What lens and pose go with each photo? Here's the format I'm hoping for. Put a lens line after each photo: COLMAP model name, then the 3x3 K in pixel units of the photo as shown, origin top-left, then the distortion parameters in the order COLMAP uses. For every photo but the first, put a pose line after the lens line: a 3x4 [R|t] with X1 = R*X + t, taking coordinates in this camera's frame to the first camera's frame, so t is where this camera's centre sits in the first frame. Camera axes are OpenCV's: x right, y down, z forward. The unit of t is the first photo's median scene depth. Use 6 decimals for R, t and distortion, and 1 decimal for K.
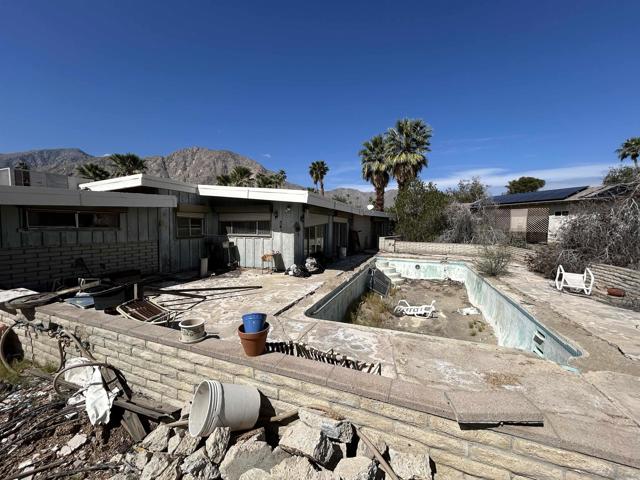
lens RADIAL K [[258.0, 0, 319.3], [0, 258.0, 239.9], [0, 0, 1]] dist [0.004367, 0.000595]
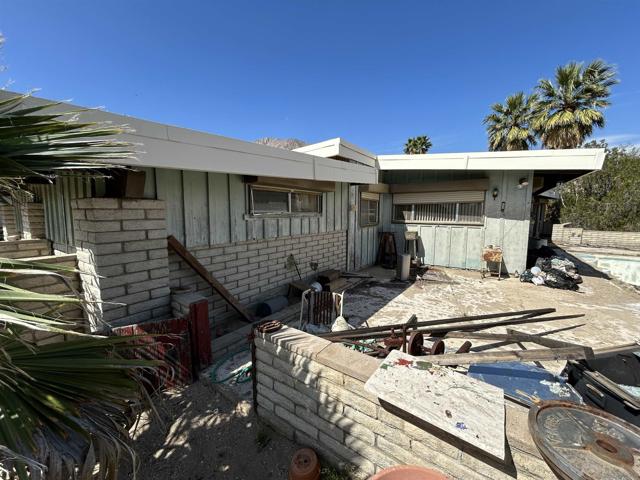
lens RADIAL K [[258.0, 0, 320.0], [0, 258.0, 237.2], [0, 0, 1]] dist [0.004367, 0.000595]
pose [[0.969801, 0.017191, -0.243291, -0.429232], [-0.006028, 0.998898, 0.046554, -0.008651], [0.243823, -0.043681, 0.968836, 0.208825]]
